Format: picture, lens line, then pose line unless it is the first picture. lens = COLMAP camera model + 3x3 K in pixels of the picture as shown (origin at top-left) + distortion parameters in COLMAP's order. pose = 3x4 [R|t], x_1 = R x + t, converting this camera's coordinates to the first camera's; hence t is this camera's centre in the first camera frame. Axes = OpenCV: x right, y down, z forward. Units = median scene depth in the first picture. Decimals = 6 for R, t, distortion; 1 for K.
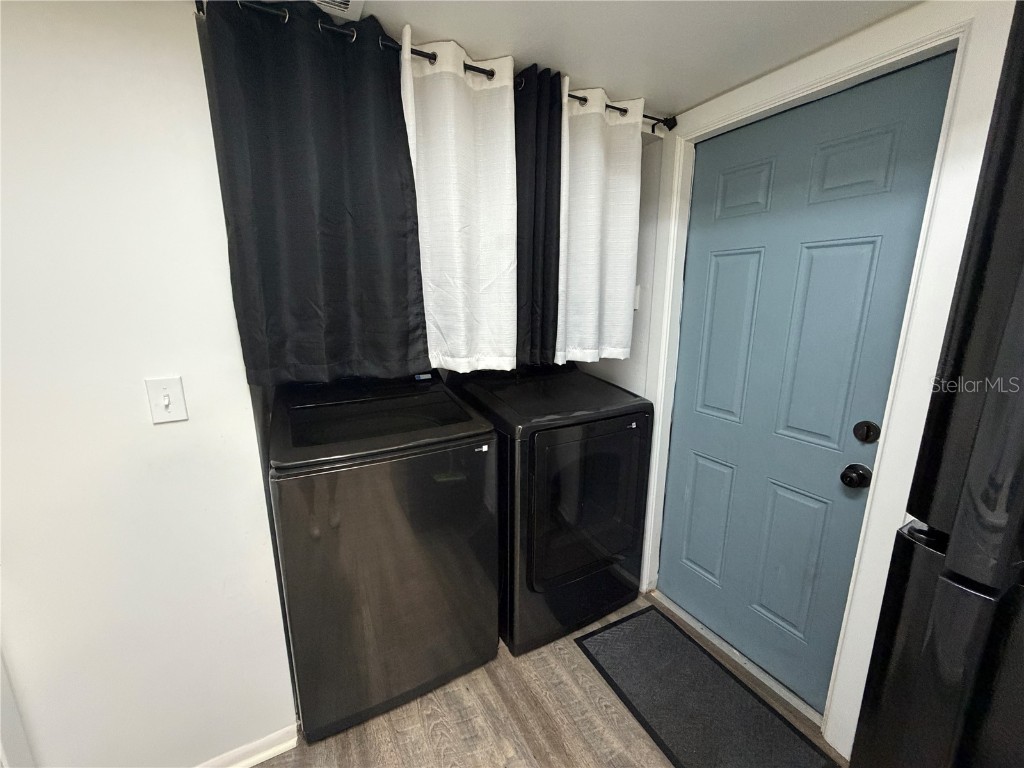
lens RADIAL K [[408.9, 0, 509.2], [0, 408.9, 382.7], [0, 0, 1]] dist [0.000478, 0.000186]
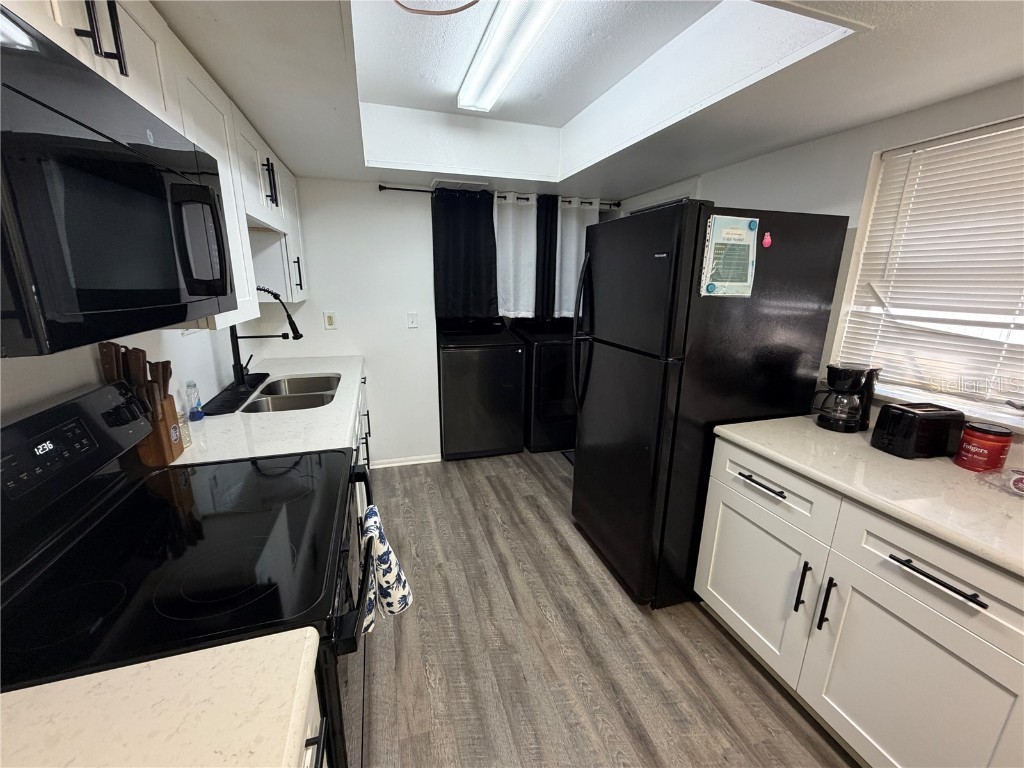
lens RADIAL K [[408.9, 0, 509.2], [0, 408.9, 382.7], [0, 0, 1]] dist [0.000478, 0.000186]
pose [[0.979610, 0.060876, -0.191465, 0.365174], [-0.053816, 0.997673, 0.041866, 0.260956], [0.193568, -0.030709, 0.980606, -1.424451]]
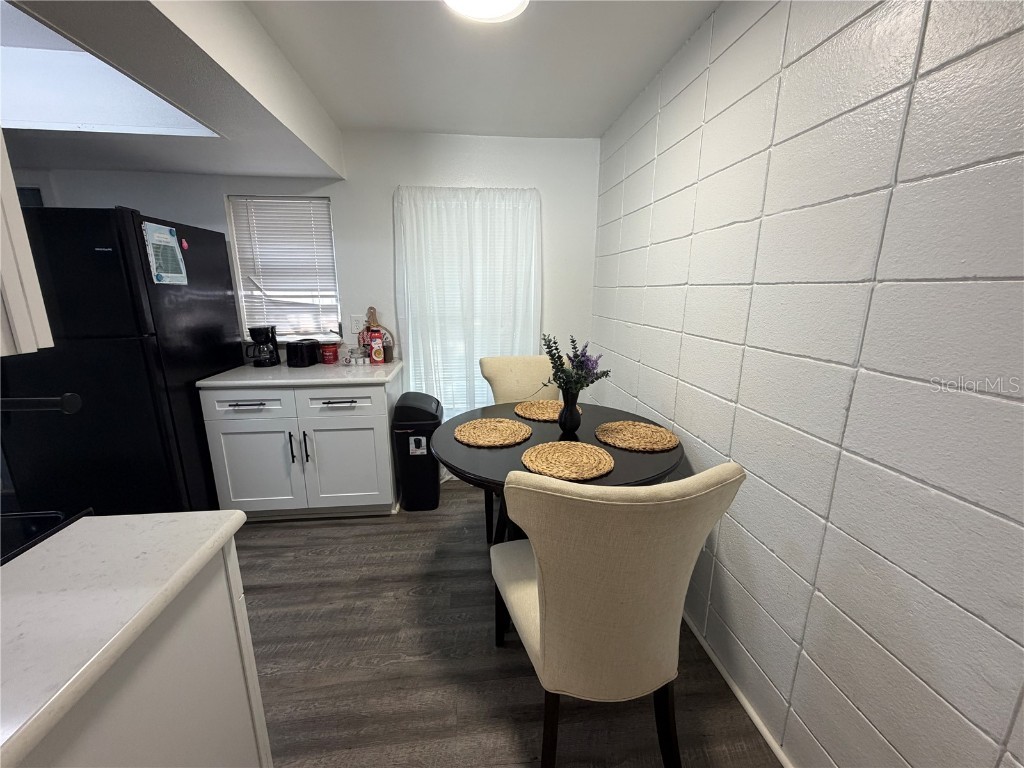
lens RADIAL K [[408.9, 0, 509.2], [0, 408.9, 382.7], [0, 0, 1]] dist [0.000478, 0.000186]
pose [[0.387610, -0.206805, 0.898326, -0.257925], [0.193846, 0.971006, 0.139896, 0.430178], [-0.901212, 0.119912, 0.416460, -1.927967]]
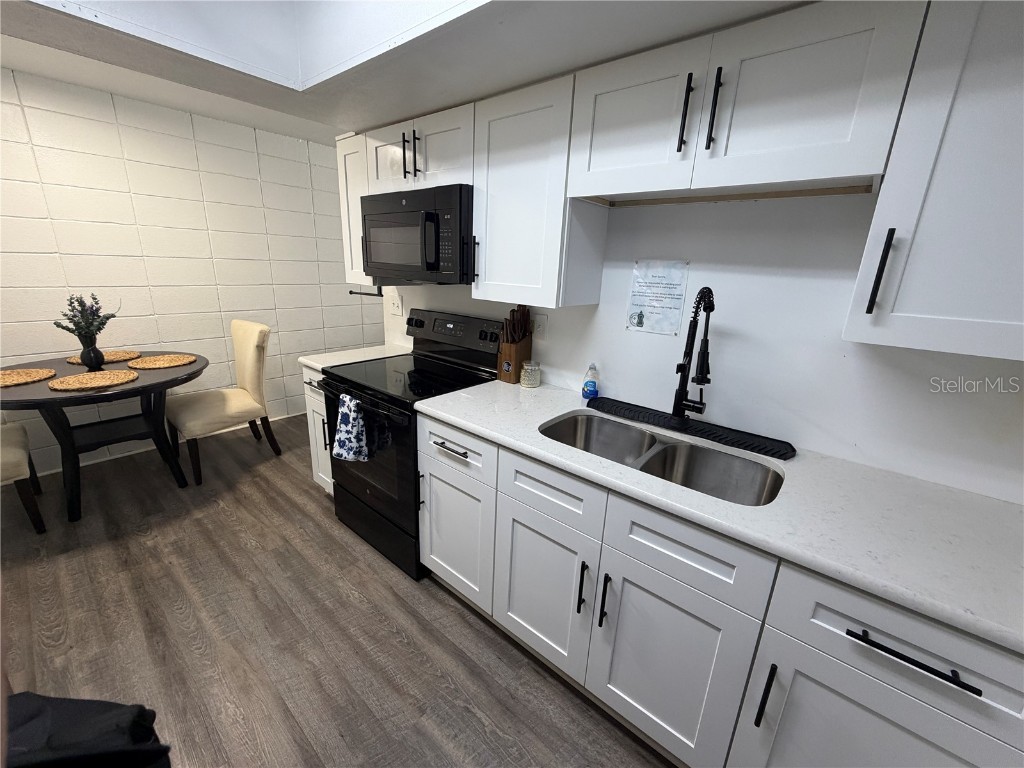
lens RADIAL K [[408.9, 0, 509.2], [0, 408.9, 382.7], [0, 0, 1]] dist [0.000478, 0.000186]
pose [[-0.934196, 0.061586, -0.351404, -0.067865], [-0.115623, 0.879559, 0.461526, -0.182434], [0.337504, 0.471786, -0.814560, 0.644270]]
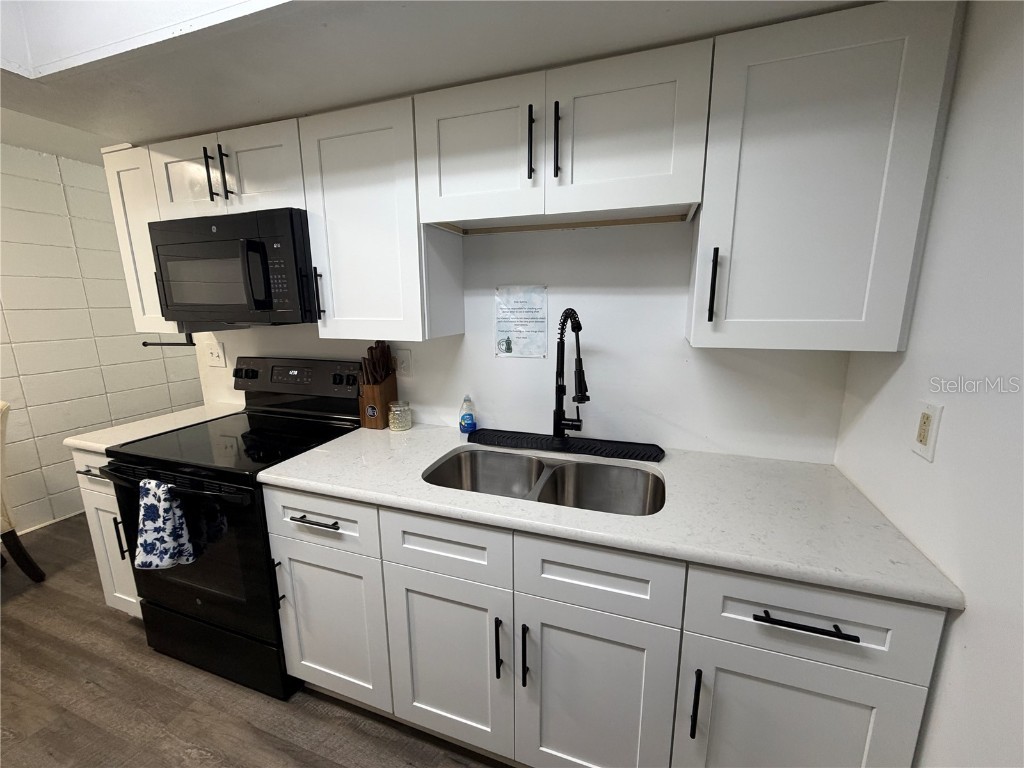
lens RADIAL K [[408.9, 0, 509.2], [0, 408.9, 382.7], [0, 0, 1]] dist [0.000478, 0.000186]
pose [[-0.745701, 0.136502, -0.652148, -0.072440], [-0.133936, 0.928099, 0.347410, -0.146838], [0.652680, 0.346410, -0.673802, 0.544087]]
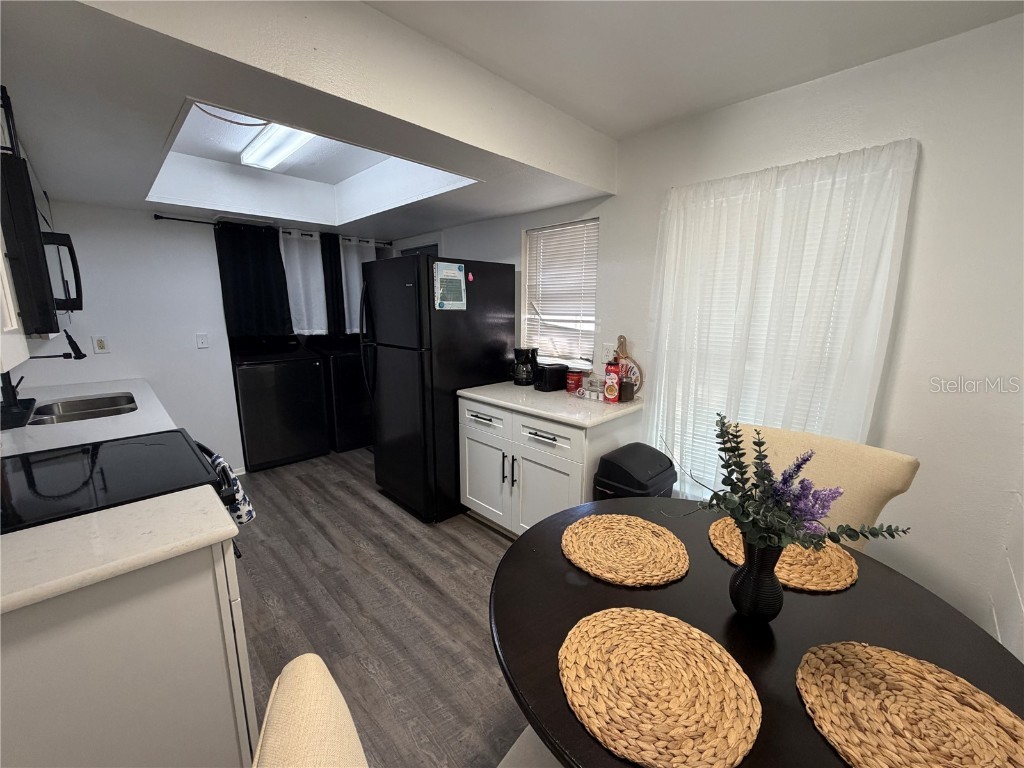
lens RADIAL K [[408.9, 0, 509.2], [0, 408.9, 382.7], [0, 0, 1]] dist [0.000478, 0.000186]
pose [[0.962985, -0.046369, 0.265539, 0.467801], [0.052778, 0.998461, -0.017046, 0.422786], [-0.264339, 0.030430, 0.963950, -2.081779]]
